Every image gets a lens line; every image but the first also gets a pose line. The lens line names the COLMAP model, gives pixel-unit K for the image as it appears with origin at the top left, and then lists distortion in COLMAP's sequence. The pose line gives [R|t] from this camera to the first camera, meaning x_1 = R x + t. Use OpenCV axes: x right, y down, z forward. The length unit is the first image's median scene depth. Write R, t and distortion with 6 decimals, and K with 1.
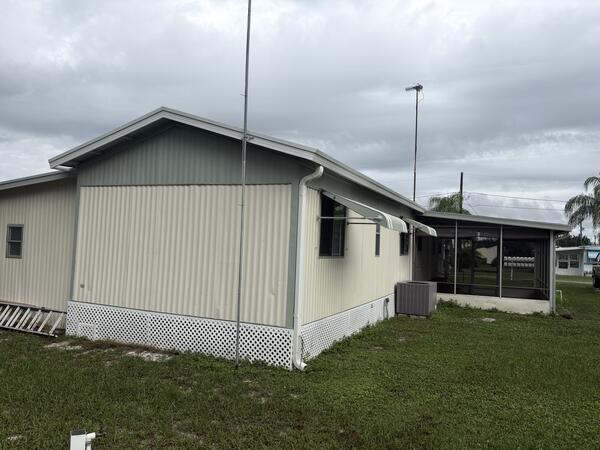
lens RADIAL K [[450.3, 0, 300.3], [0, 450.3, 227.8], [0, 0, 1]] dist [0.073087, -0.104970]
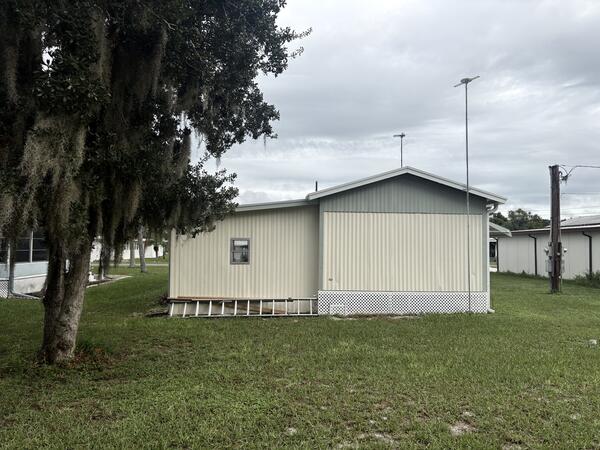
lens RADIAL K [[450.3, 0, 300.3], [0, 450.3, 227.8], [0, 0, 1]] dist [0.073087, -0.104970]
pose [[0.887389, -0.014188, 0.460803, -1.379882], [0.010000, 0.999884, 0.011529, -0.064595], [-0.460912, -0.005623, 0.887428, -0.276531]]
